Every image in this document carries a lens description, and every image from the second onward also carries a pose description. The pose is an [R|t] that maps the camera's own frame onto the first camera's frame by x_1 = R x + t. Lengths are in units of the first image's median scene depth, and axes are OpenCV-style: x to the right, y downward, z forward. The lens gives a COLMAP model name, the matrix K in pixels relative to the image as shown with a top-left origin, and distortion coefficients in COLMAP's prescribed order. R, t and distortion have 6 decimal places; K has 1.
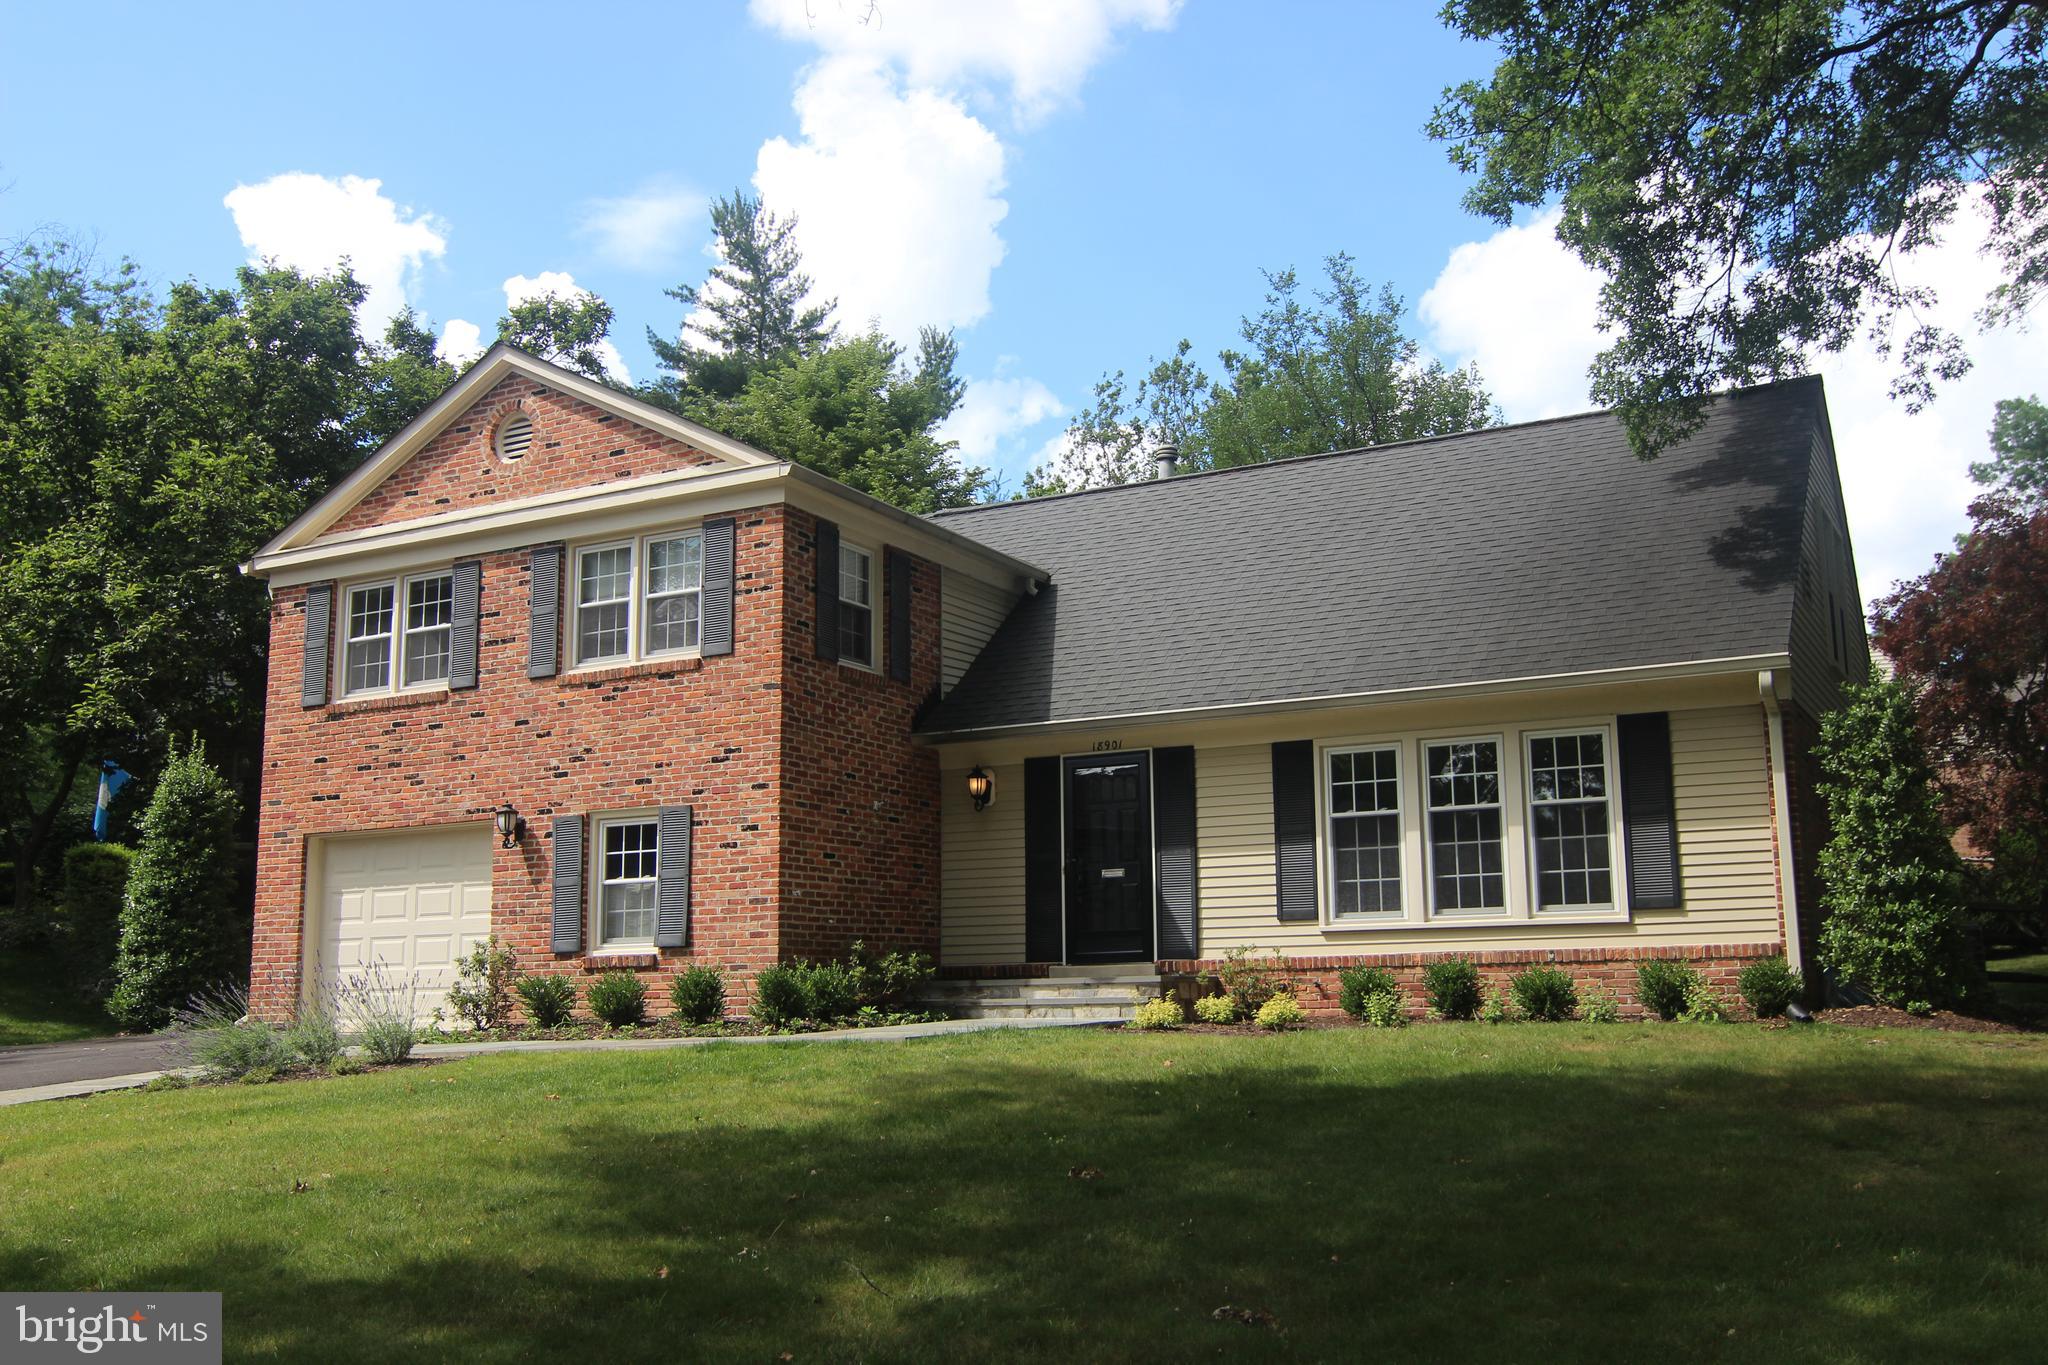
lens RADIAL K [[1946.8, 0, 1024.0], [0, 1946.8, 682.5], [0, 0, 1]] dist [-0.001417, 0.008118]
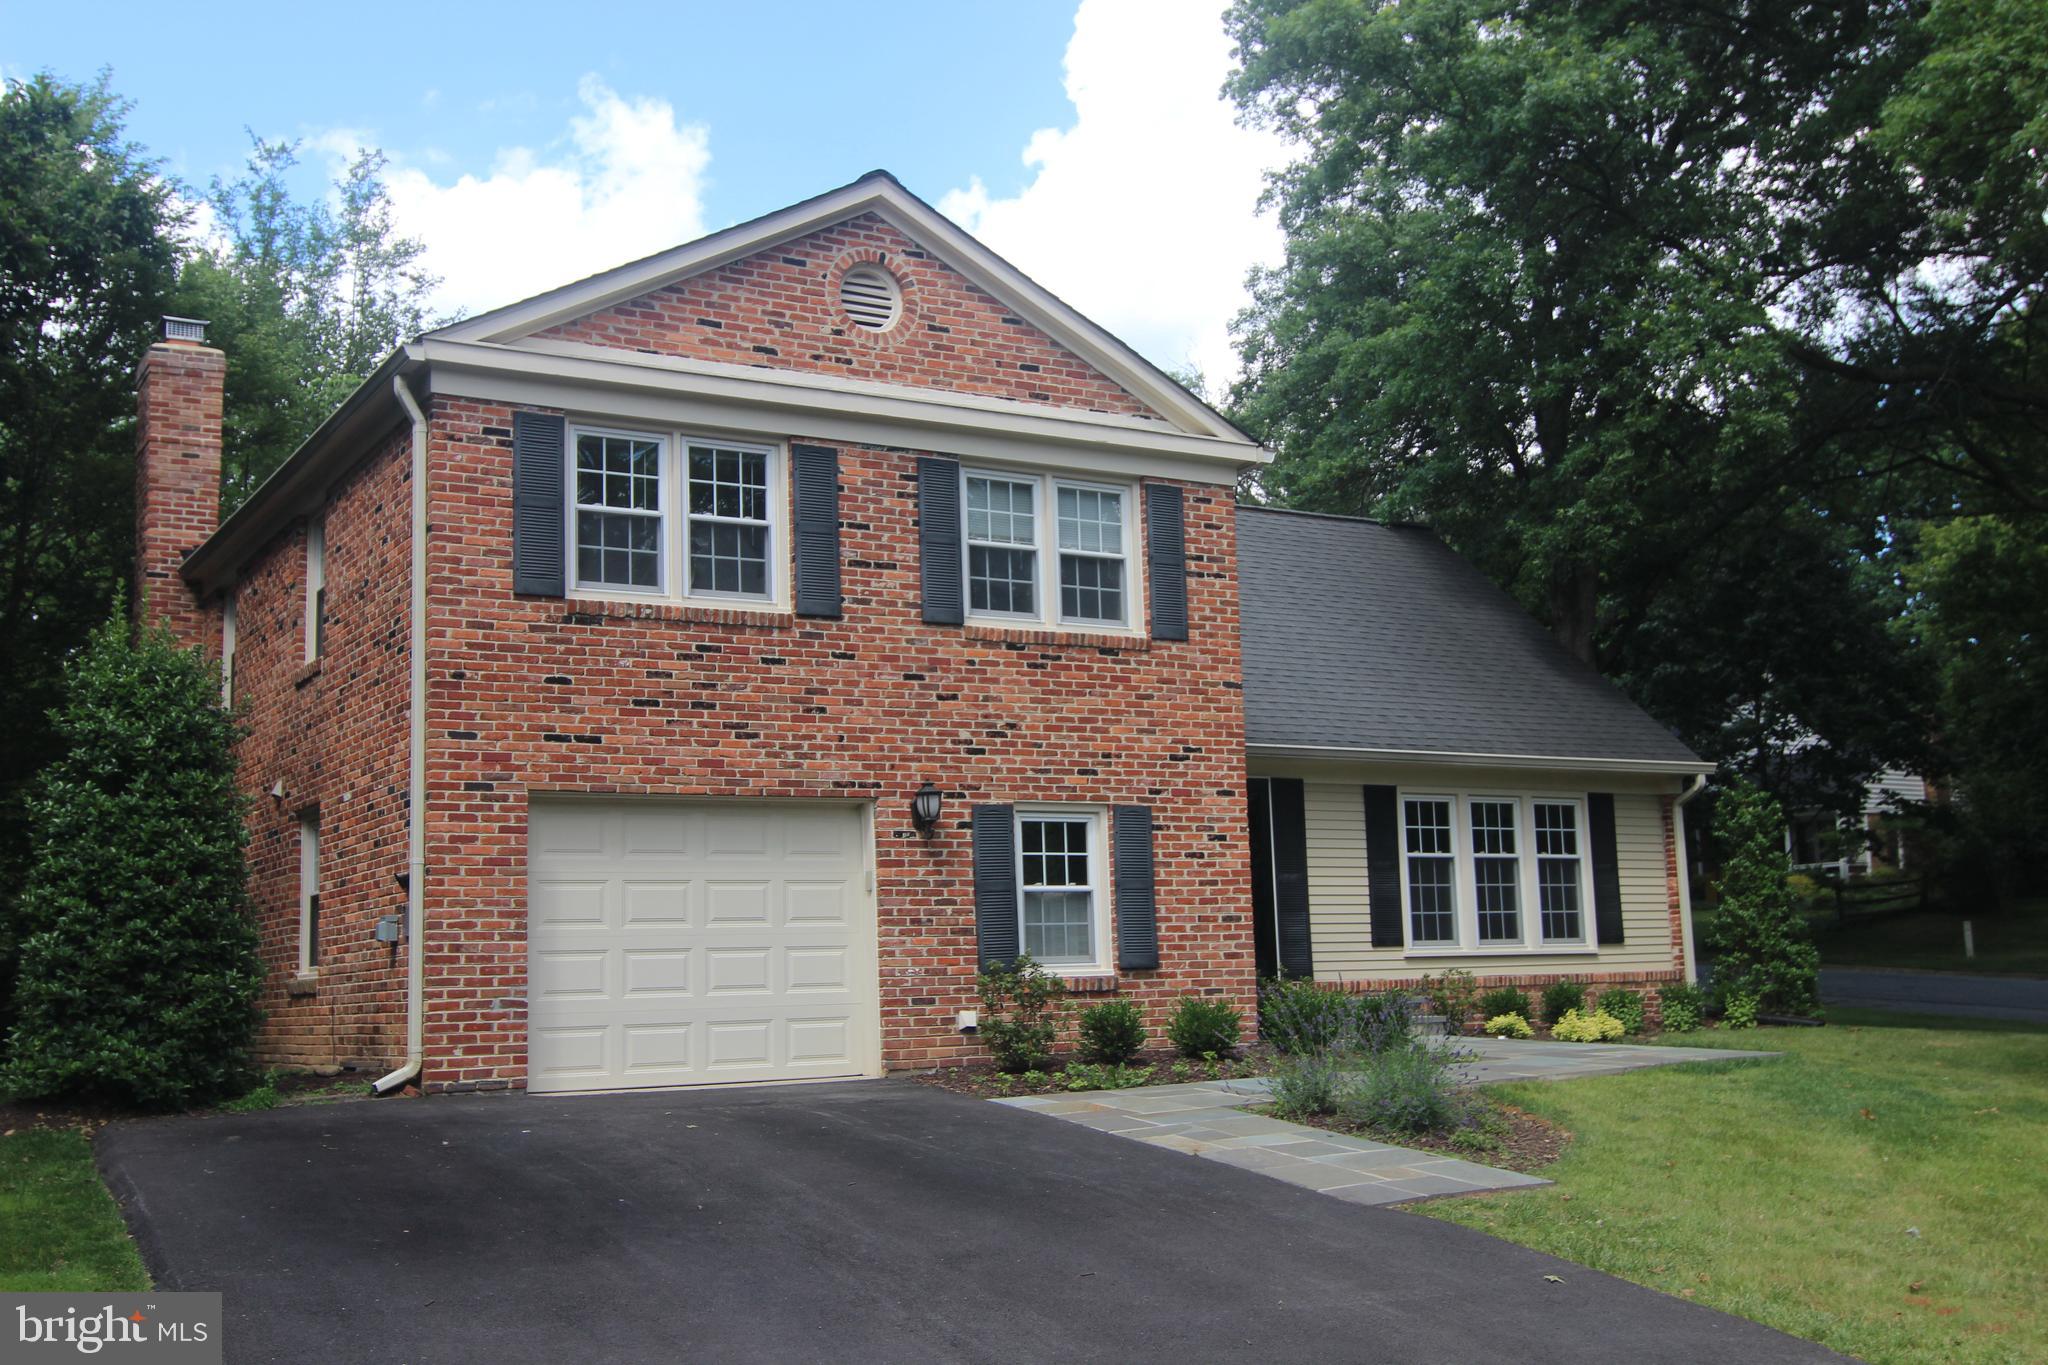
lens RADIAL K [[2138.2, 0, 1024.0], [0, 2138.2, 682.5], [0, 0, 1]] dist [-0.001513, 0.017206]
pose [[0.499618, 0.118737, 0.858070, -1.006409], [-0.125512, 0.990031, -0.063916, 0.074747], [-0.857105, -0.075765, 0.509540, 0.549611]]
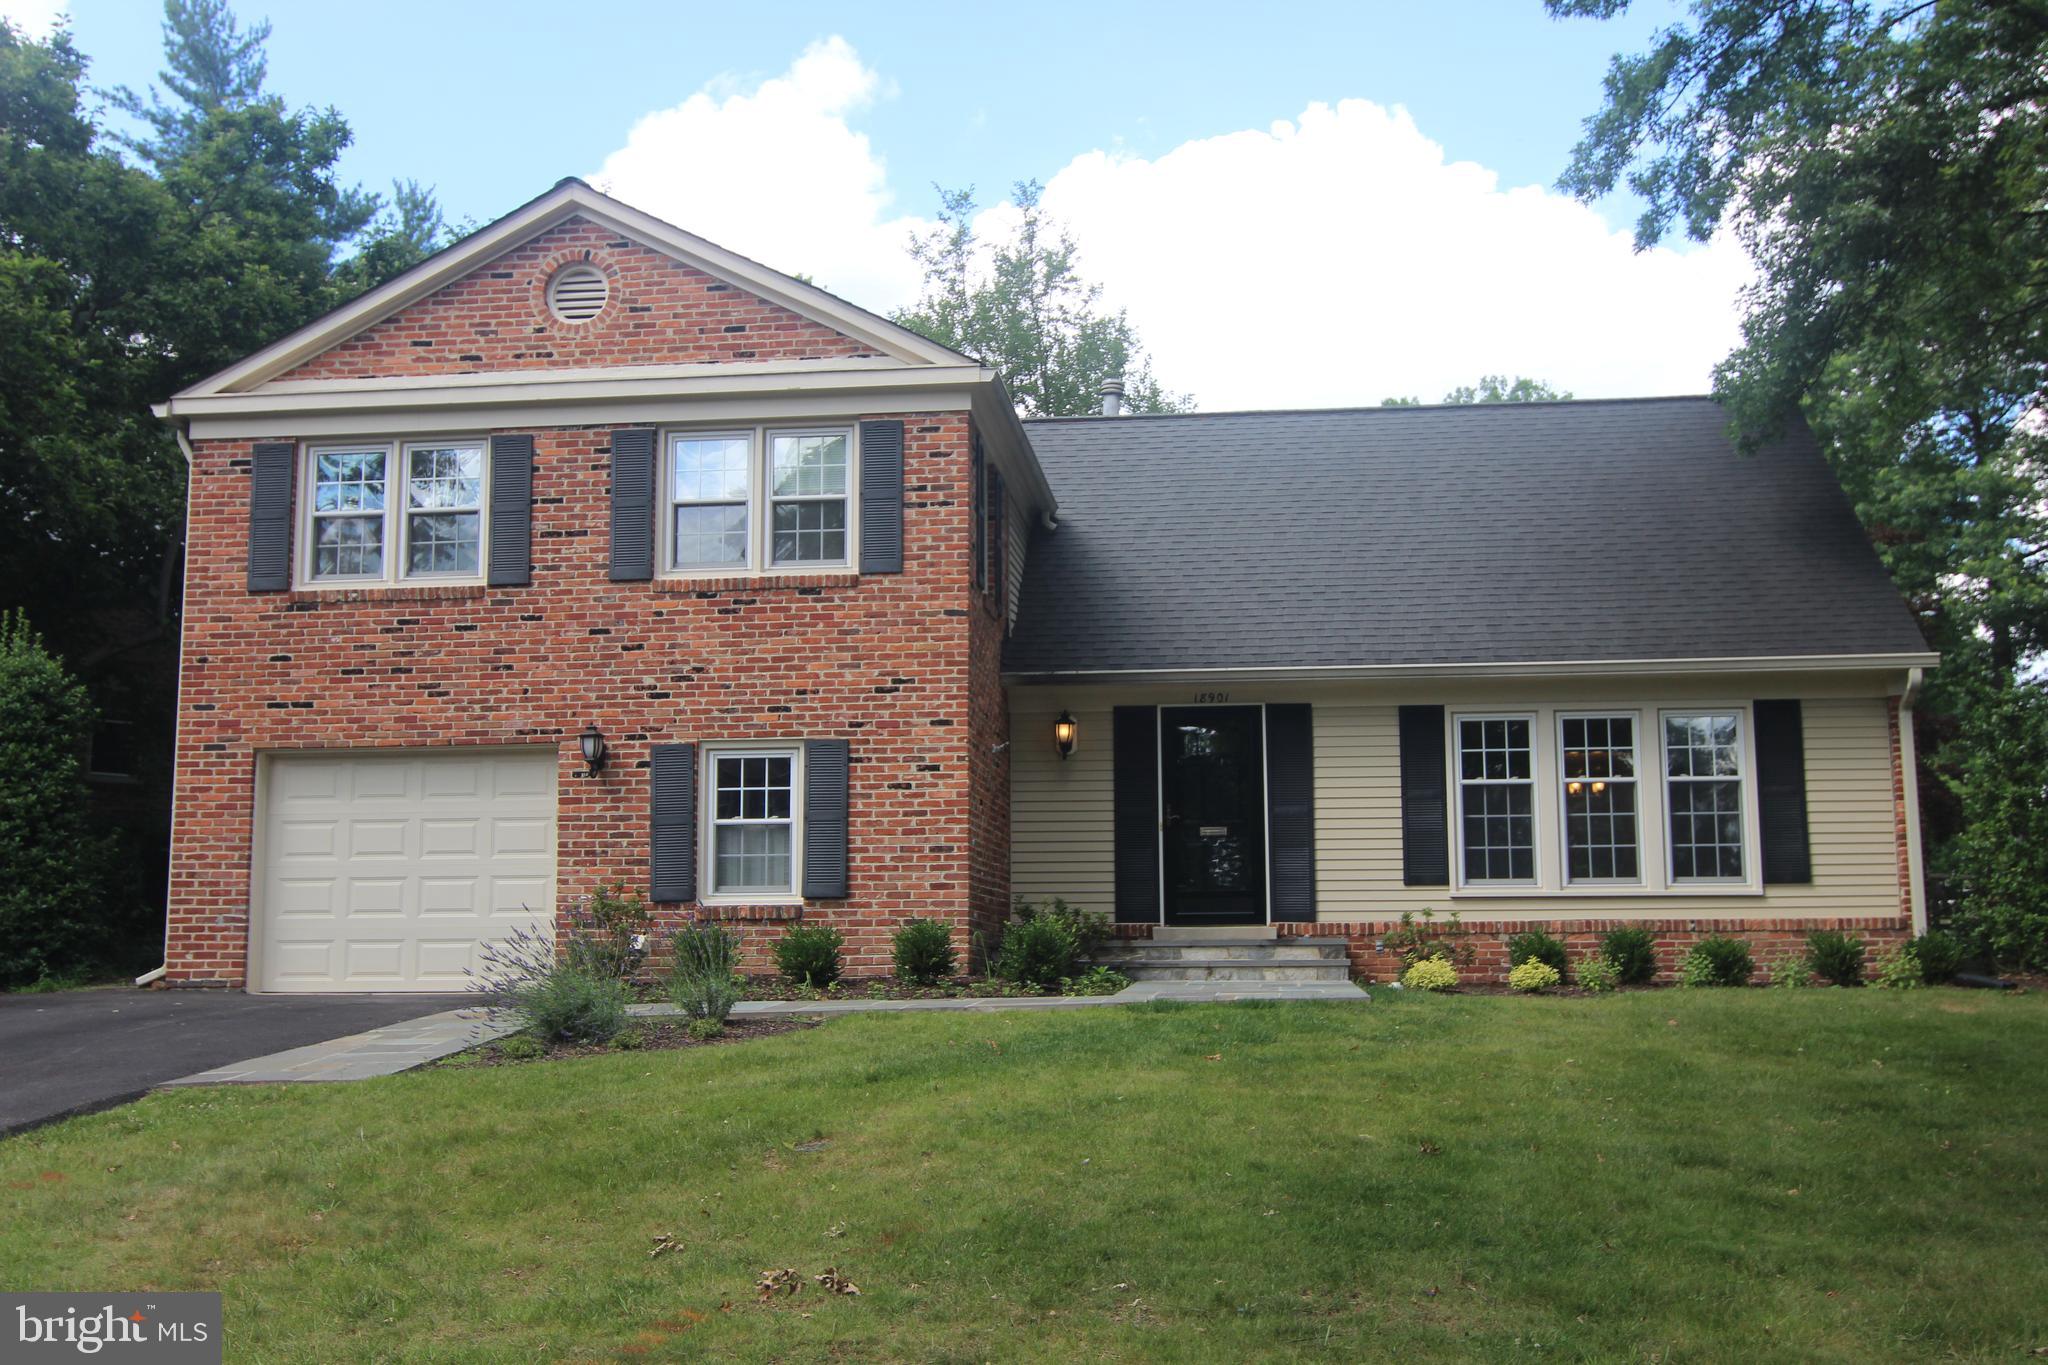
lens RADIAL K [[2138.2, 0, 1024.0], [0, 2138.2, 682.5], [0, 0, 1]] dist [-0.001513, 0.017206]
pose [[0.925840, 0.060174, 0.373094, -0.451698], [-0.070384, 0.997425, 0.013792, 0.017640], [-0.371303, -0.039029, 0.927691, 0.063195]]
